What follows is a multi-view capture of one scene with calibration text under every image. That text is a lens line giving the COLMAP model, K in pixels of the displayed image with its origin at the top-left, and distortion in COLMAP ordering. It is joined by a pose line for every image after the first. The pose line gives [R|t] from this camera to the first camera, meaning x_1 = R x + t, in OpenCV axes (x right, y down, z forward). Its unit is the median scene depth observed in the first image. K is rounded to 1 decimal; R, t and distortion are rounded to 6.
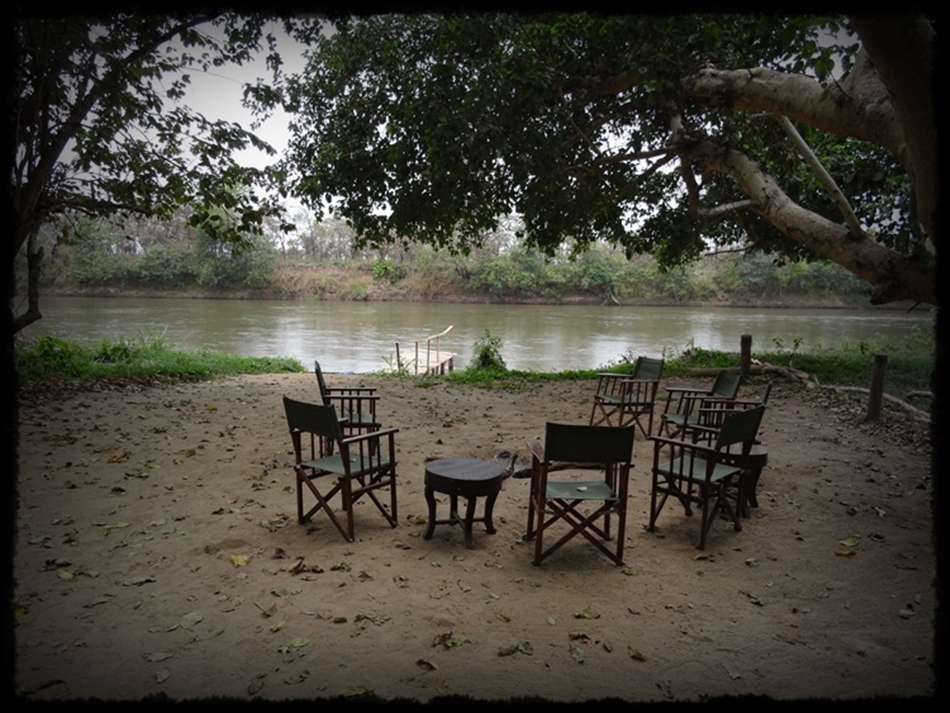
lens RADIAL K [[717.3, 0, 475.0], [0, 717.3, 356.5], [0, 0, 1]] dist [-0.000960, 0.001539]
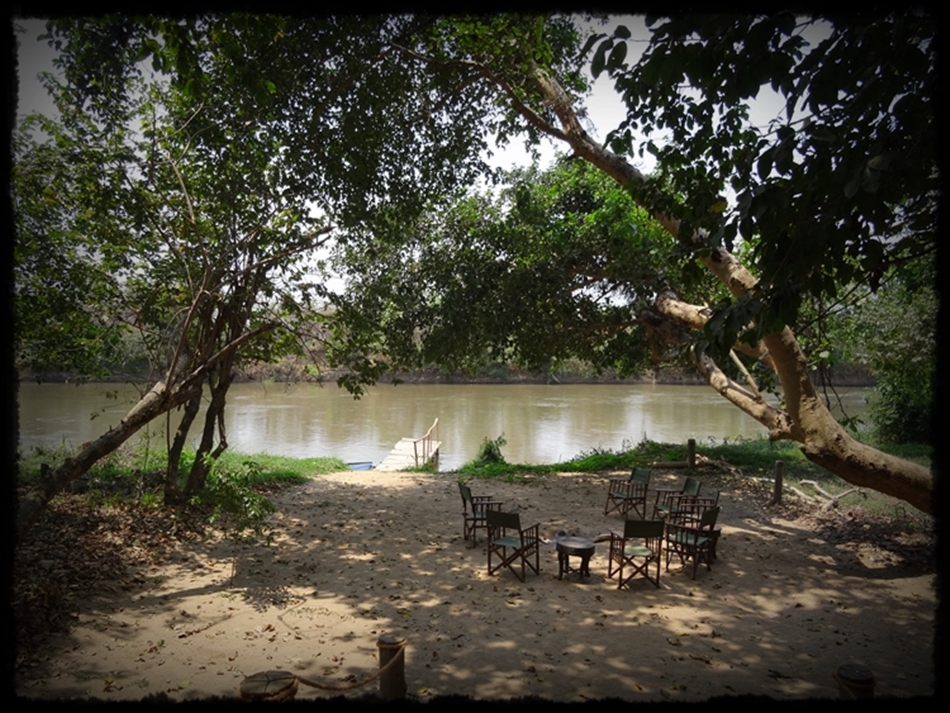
lens RADIAL K [[717.3, 0, 475.0], [0, 717.3, 356.5], [0, 0, 1]] dist [-0.000960, 0.001539]
pose [[0.995306, -0.008094, 0.096434, -0.245378], [0.017485, 0.995137, -0.096941, -0.085785], [-0.095181, 0.098172, 0.990607, -0.506211]]
